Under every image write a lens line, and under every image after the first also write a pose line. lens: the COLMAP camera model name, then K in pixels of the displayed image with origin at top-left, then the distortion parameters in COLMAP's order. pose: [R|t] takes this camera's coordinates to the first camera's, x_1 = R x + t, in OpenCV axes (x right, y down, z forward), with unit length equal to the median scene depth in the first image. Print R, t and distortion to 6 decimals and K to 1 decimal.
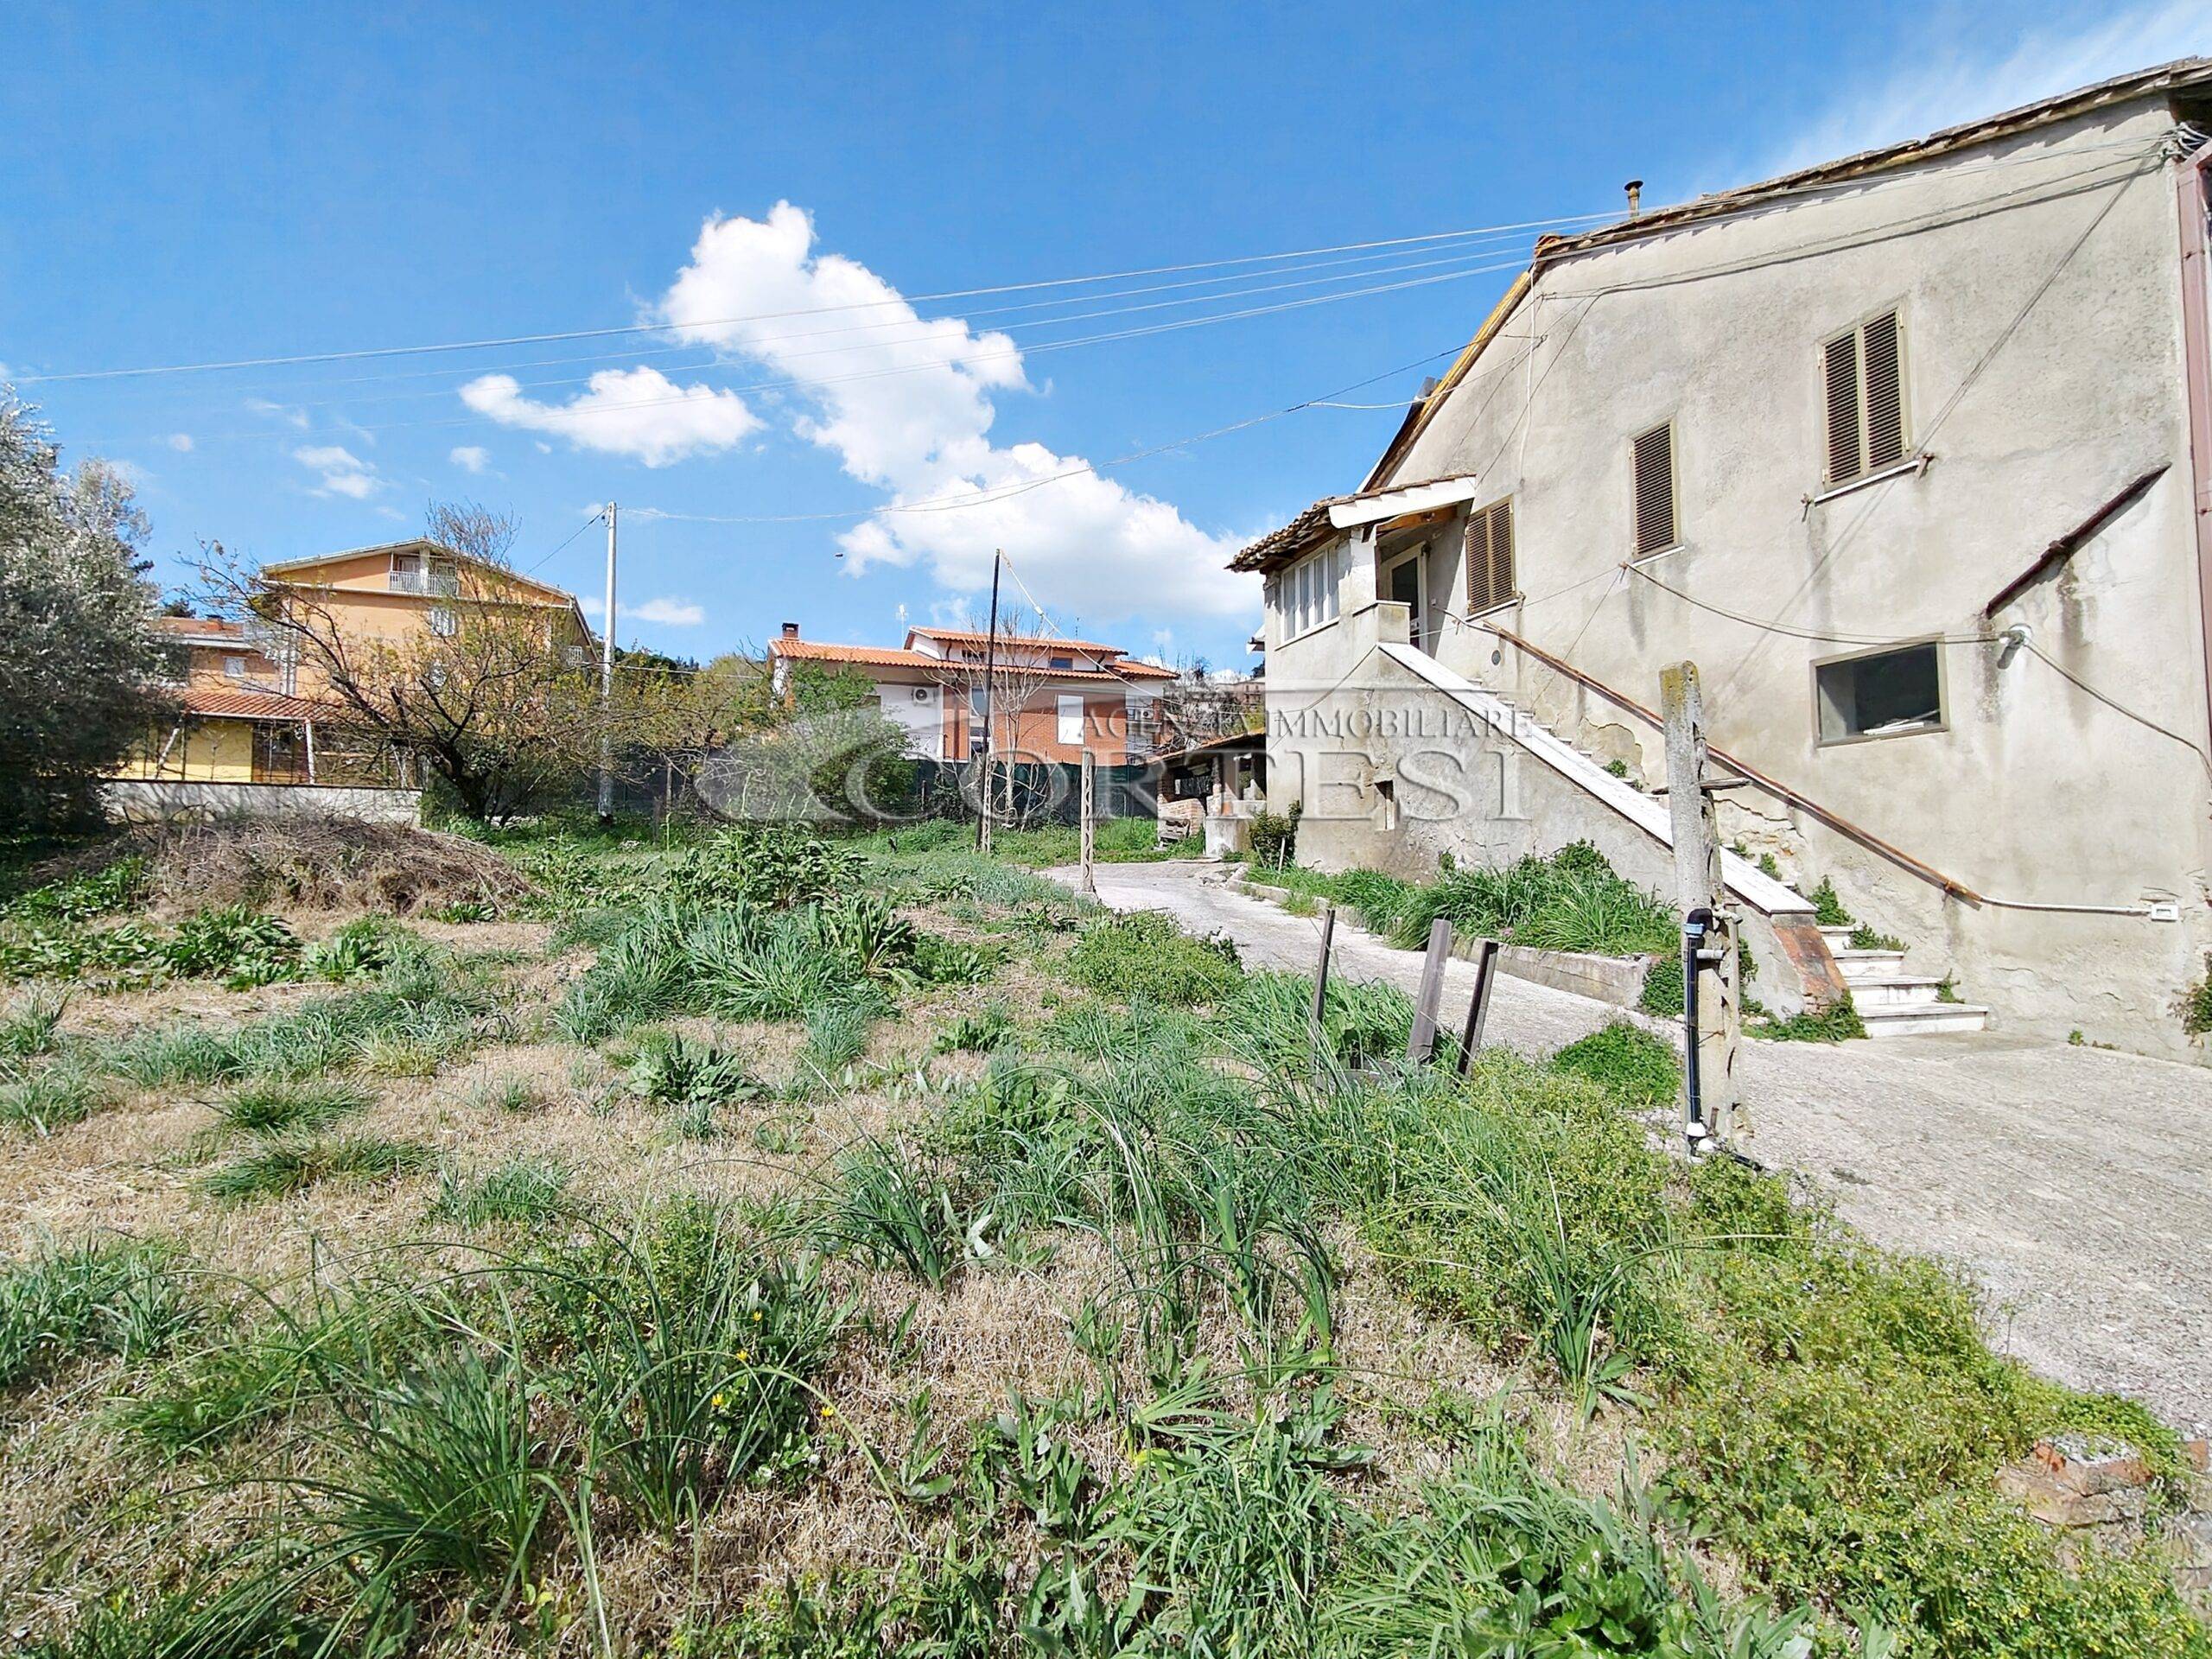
lens RADIAL K [[1108.6, 0, 1071.8], [0, 1108.6, 835.4], [0, 0, 1]] dist [-0.018767, 0.008491]
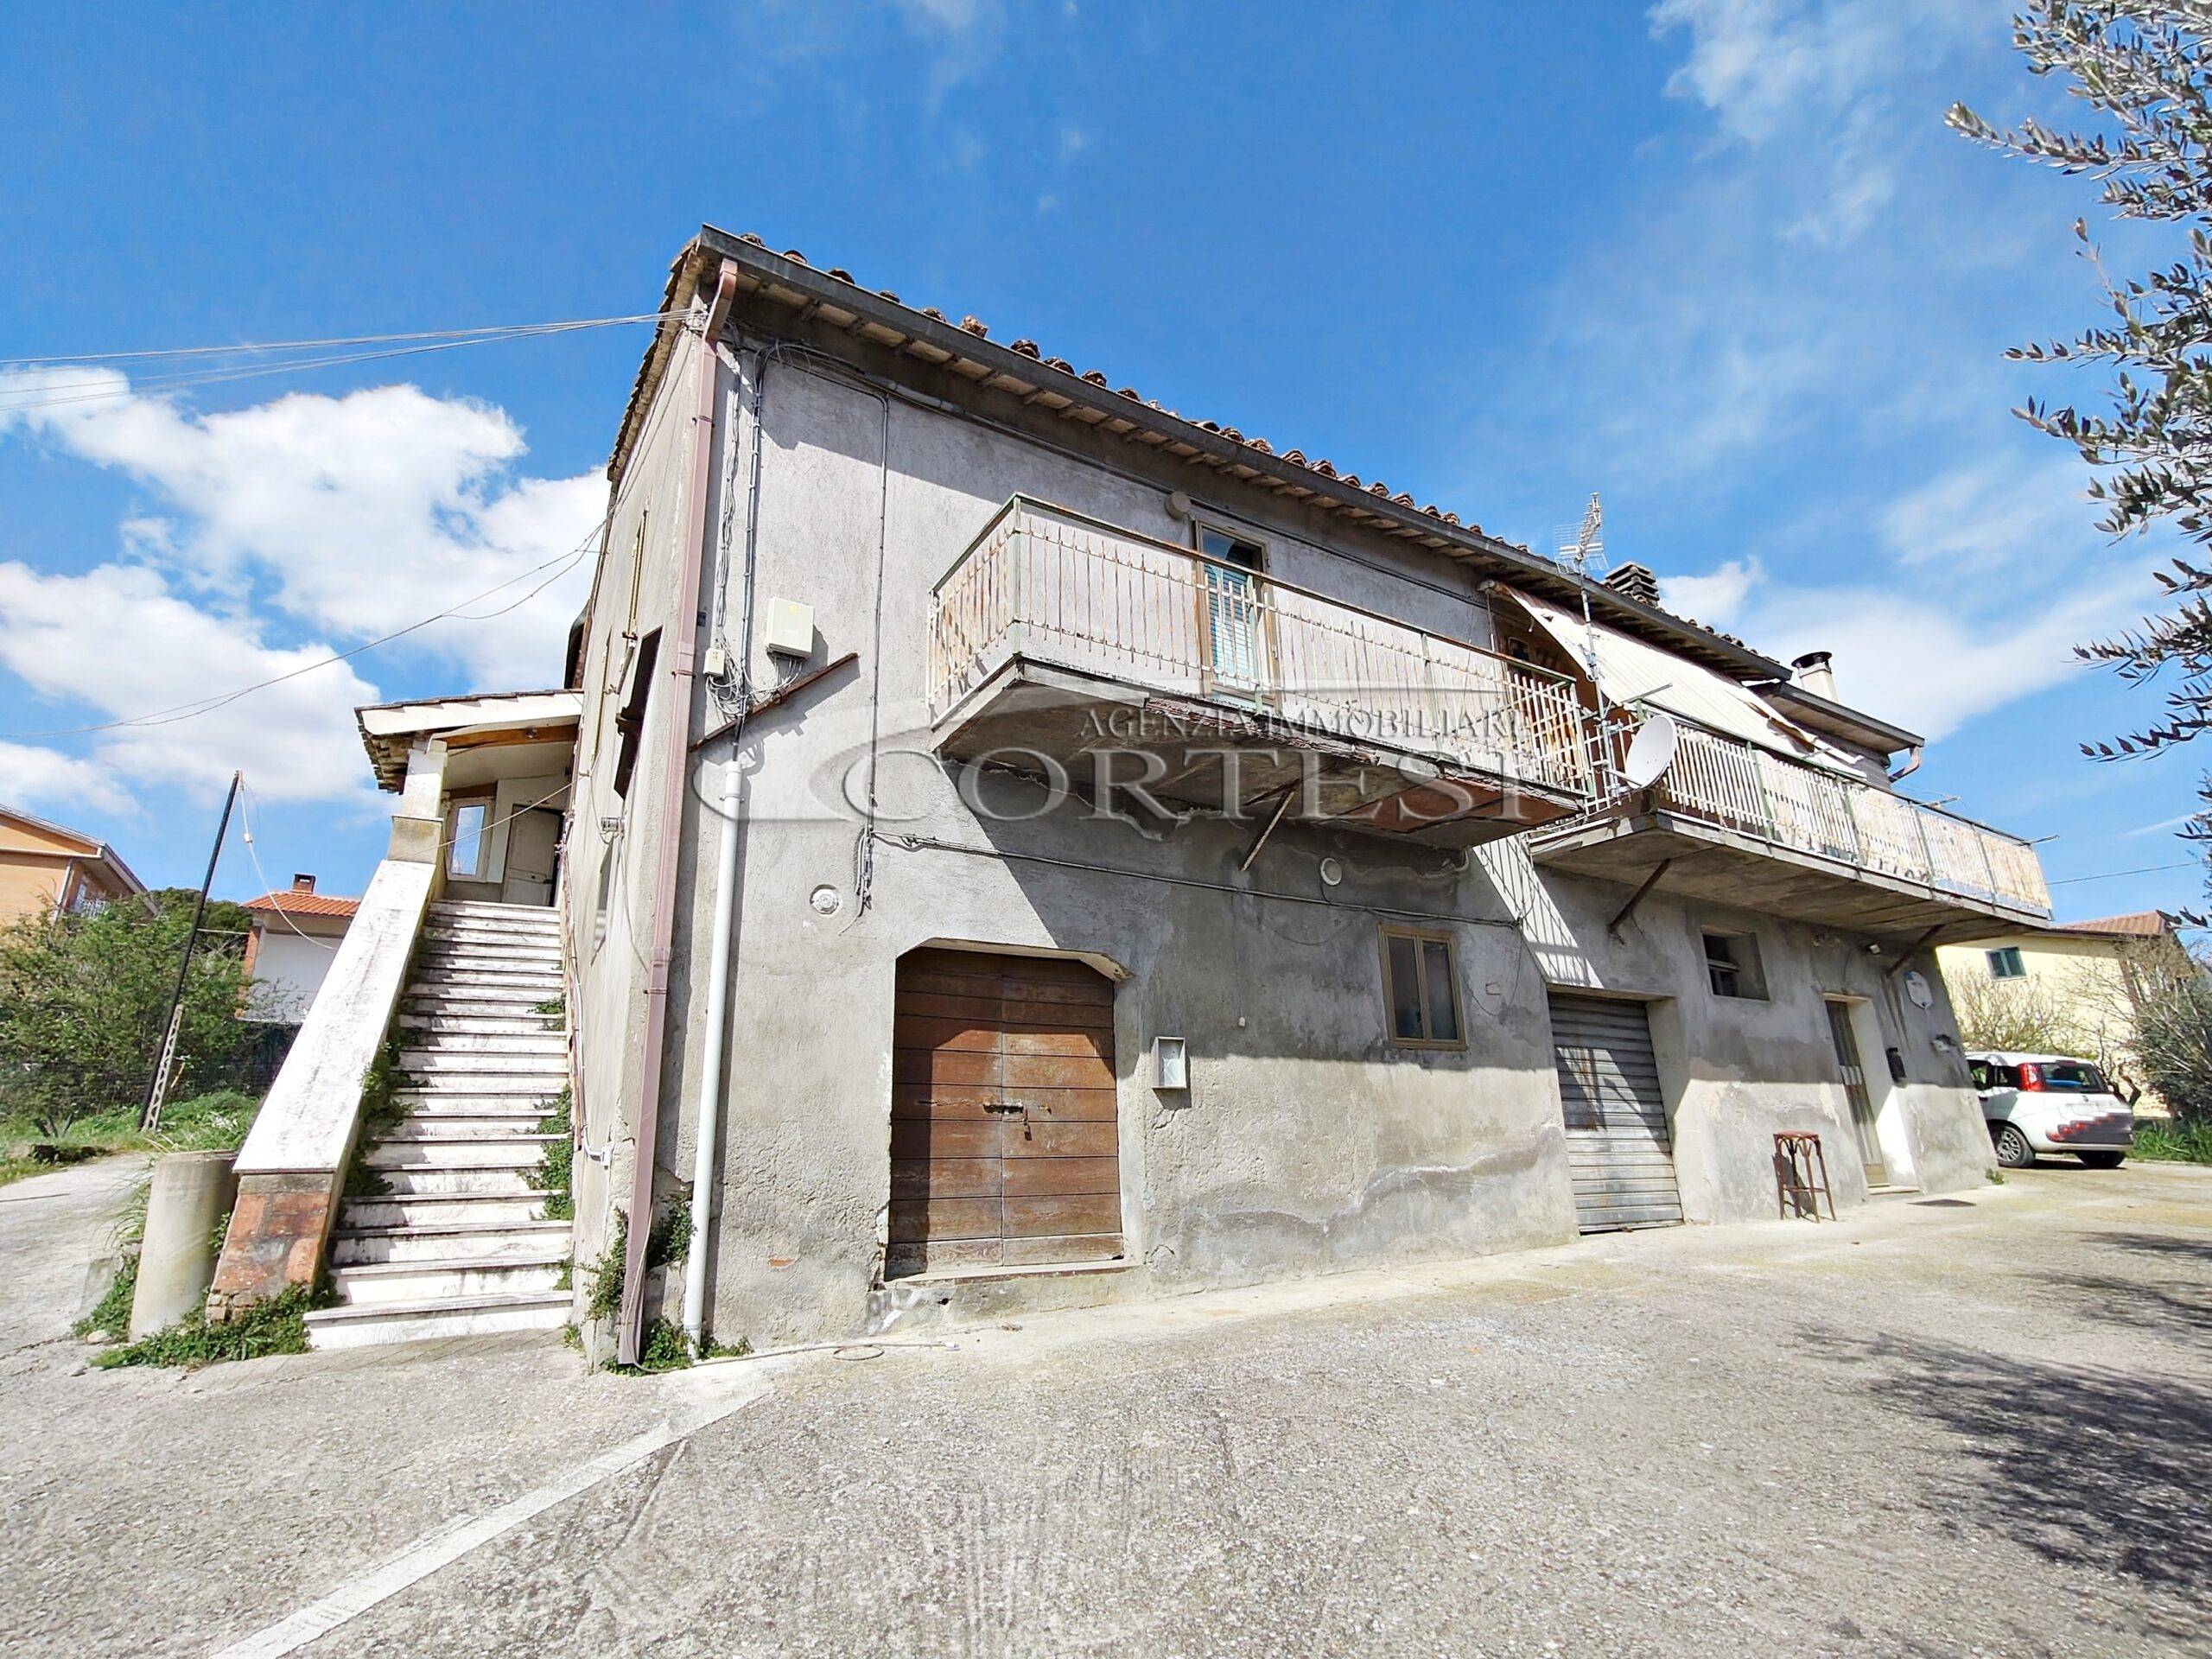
lens RADIAL K [[1068.3, 0, 1107.5], [0, 1068.3, 833.8], [0, 0, 1]] dist [0.001381, 0.000428]
pose [[0.977944, 0.031576, 0.206465, 0.894817], [0.021794, 0.967684, -0.251223, 0.035624], [-0.207725, 0.250182, 0.945653, 0.117400]]
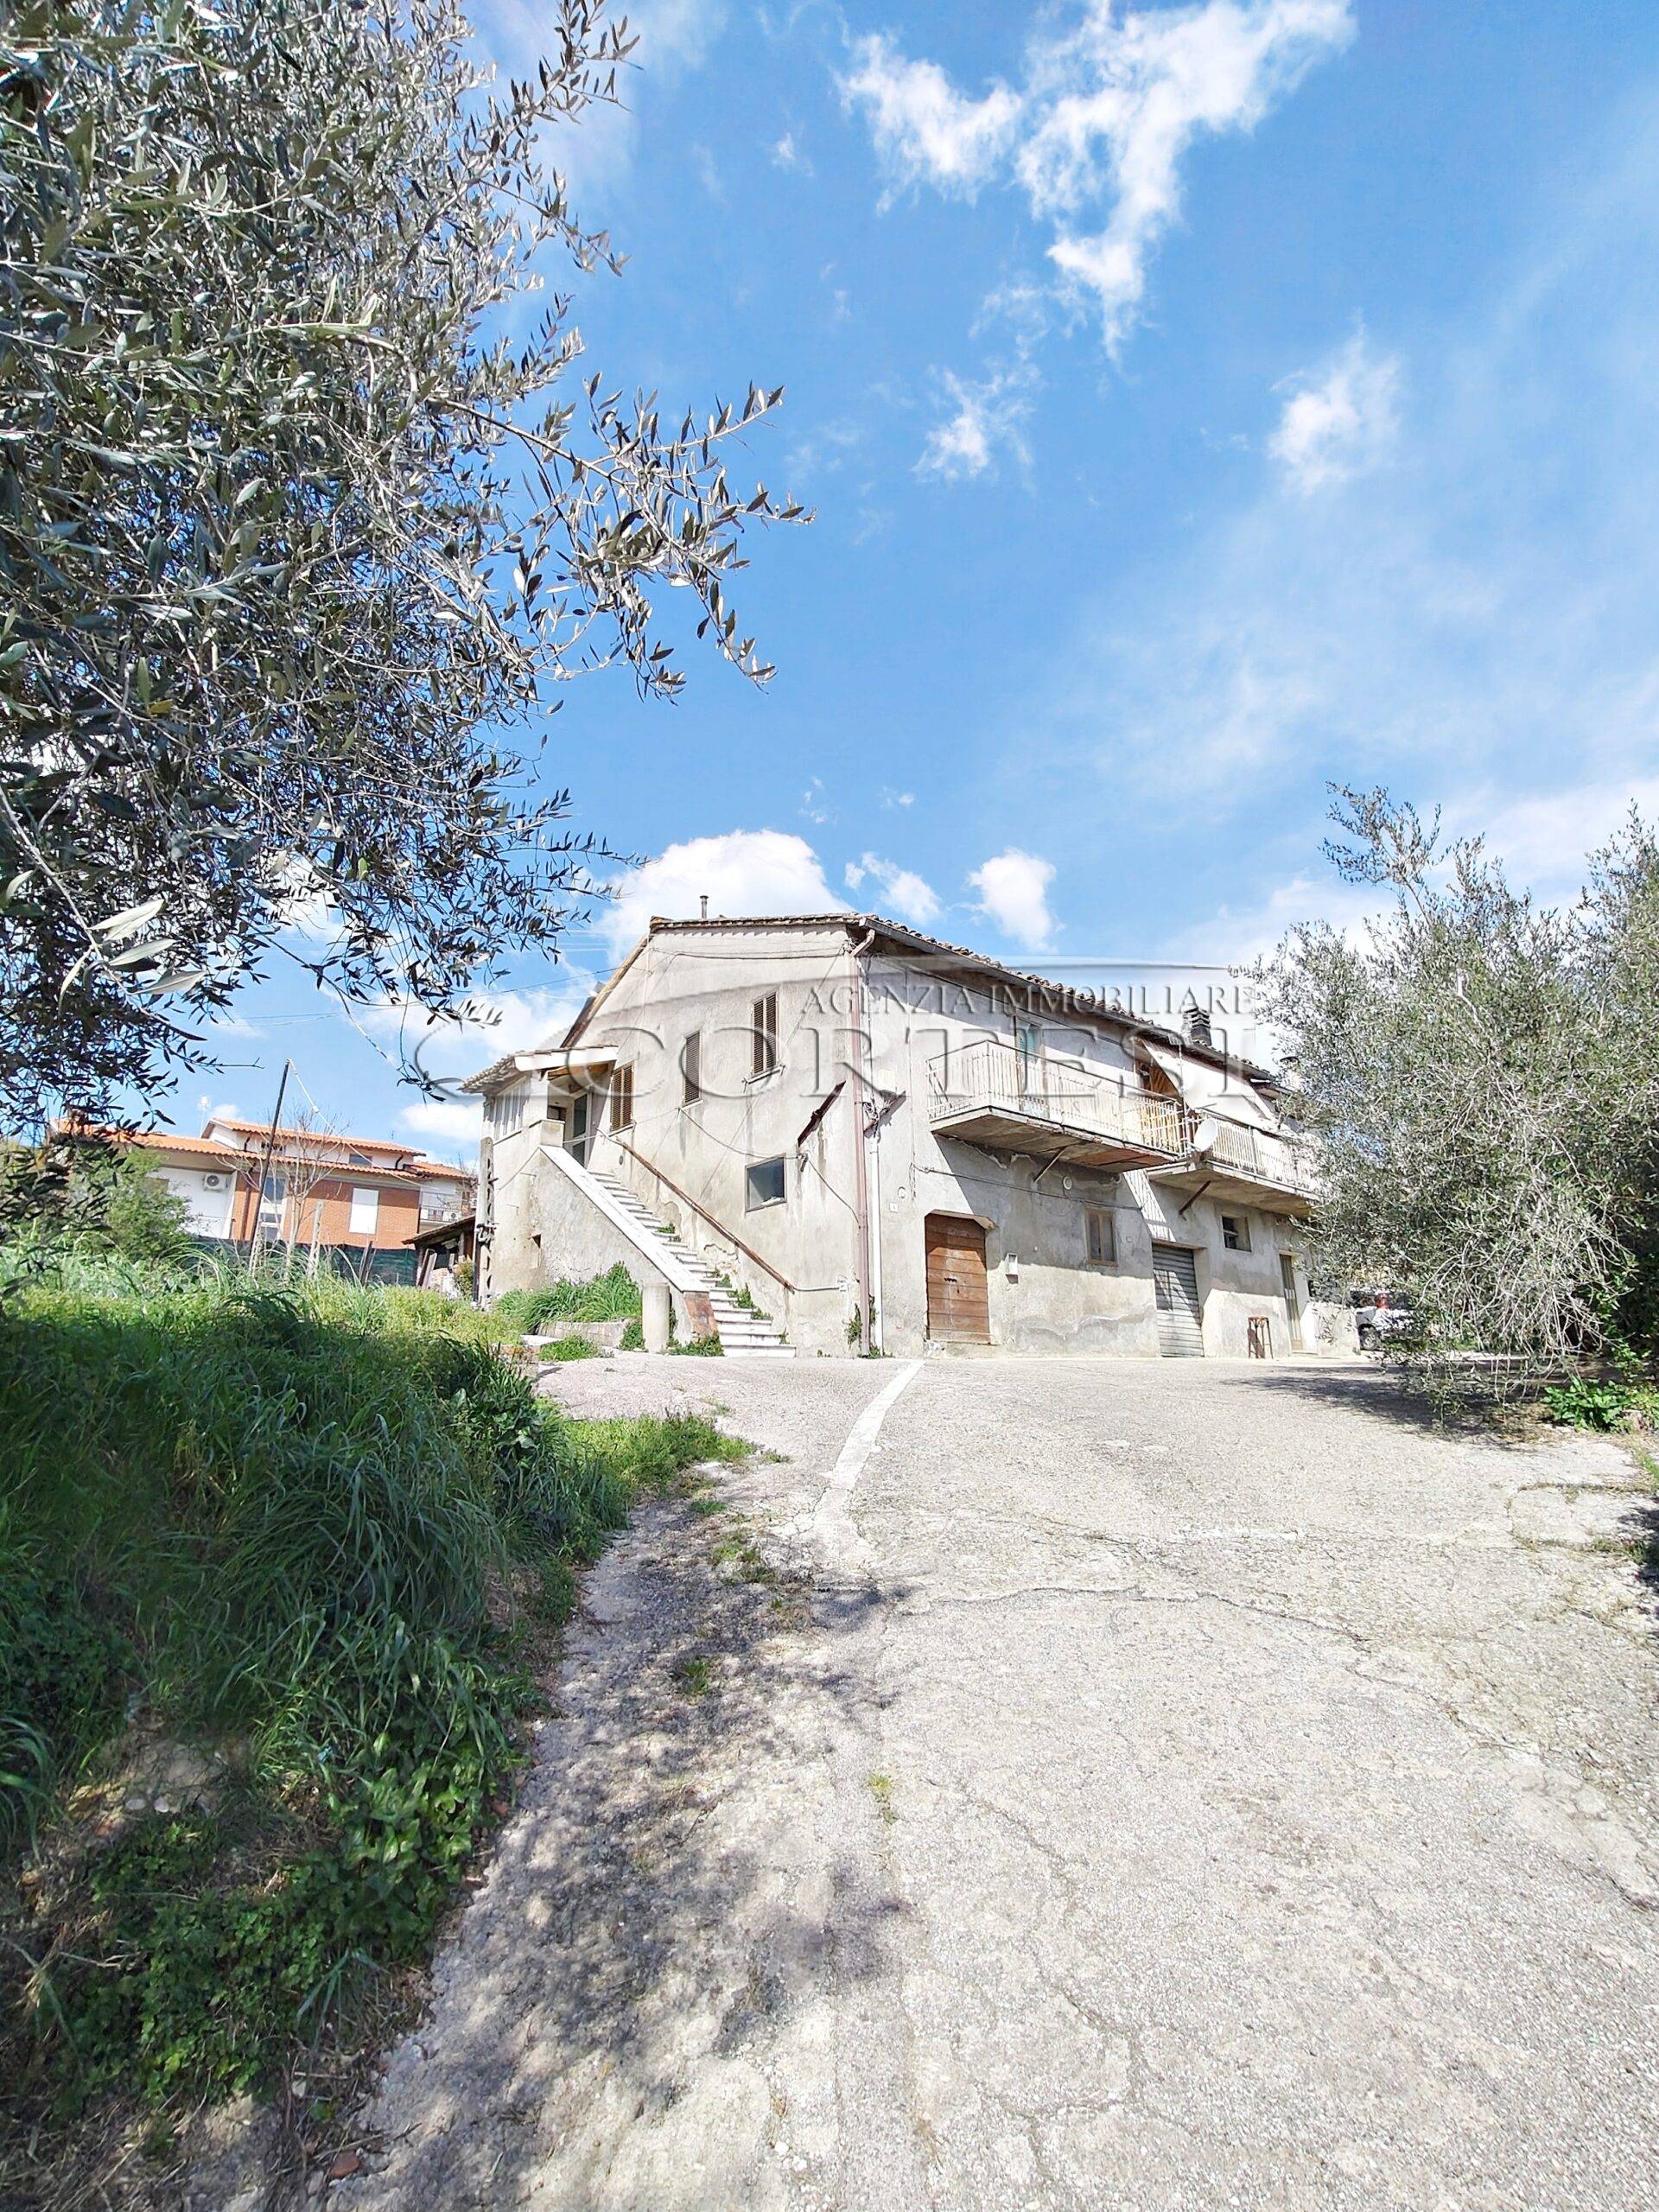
lens RADIAL K [[1082.3, 0, 840.8], [0, 1082.3, 1095.3], [0, 0, 1]] dist [0.000078, 0.001286]
pose [[0.927558, 0.087333, 0.363331, 0.153612], [0.000650, 0.971927, -0.235281, 0.154067], [-0.373679, 0.218473, 0.901462, -0.725599]]
